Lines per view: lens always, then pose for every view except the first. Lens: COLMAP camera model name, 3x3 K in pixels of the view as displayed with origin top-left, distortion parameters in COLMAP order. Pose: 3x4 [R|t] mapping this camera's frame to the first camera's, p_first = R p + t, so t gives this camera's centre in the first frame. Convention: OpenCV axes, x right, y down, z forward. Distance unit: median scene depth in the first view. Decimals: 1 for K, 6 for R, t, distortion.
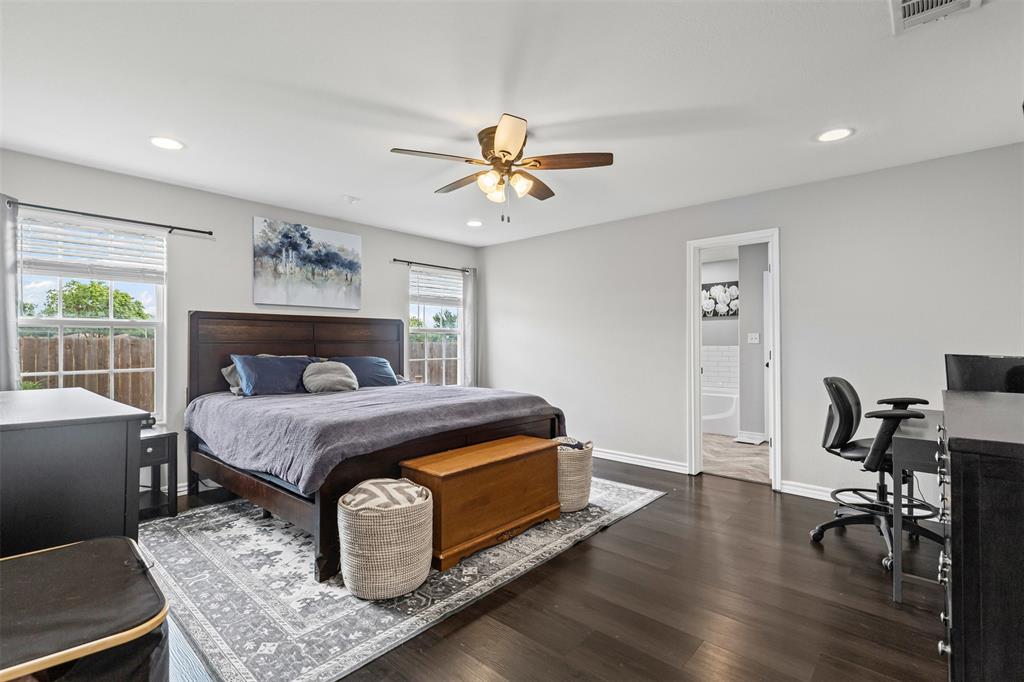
lens RADIAL K [[463.0, 0, 517.8], [0, 463.0, 343.8], [0, 0, 1]] dist [0.001573, -0.000094]
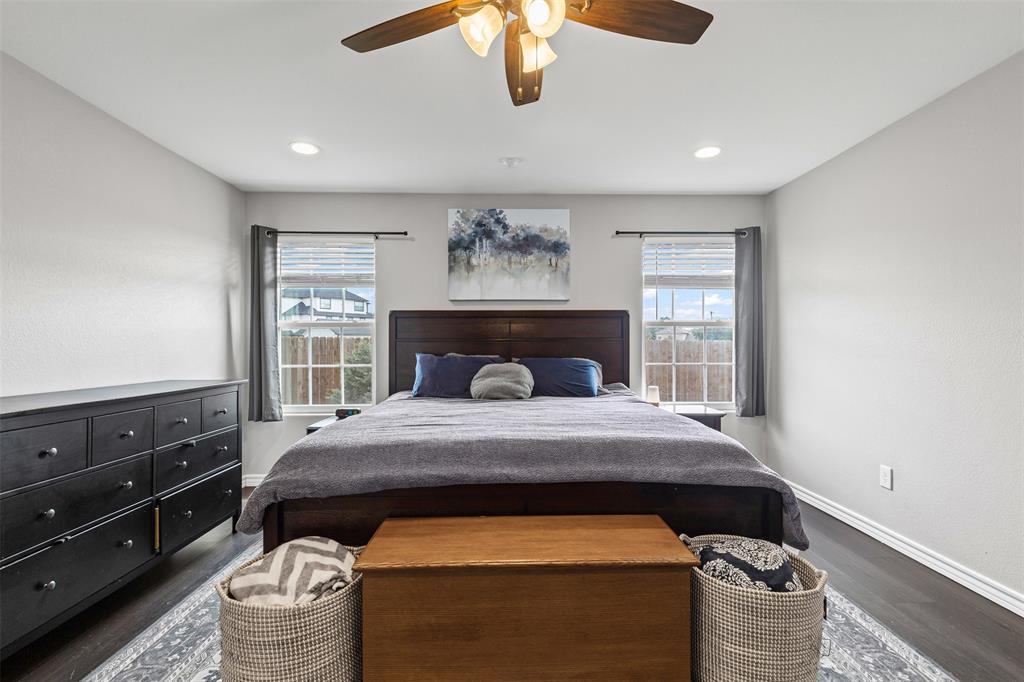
lens RADIAL K [[470.4, 0, 516.2], [0, 470.4, 346.2], [0, 0, 1]] dist [0.002303, 0.000164]
pose [[0.686421, 0.004001, -0.727193, 0.224225], [-0.000045, 0.999985, 0.005459, 0.002662], [0.727204, -0.003714, 0.686411, 0.413954]]
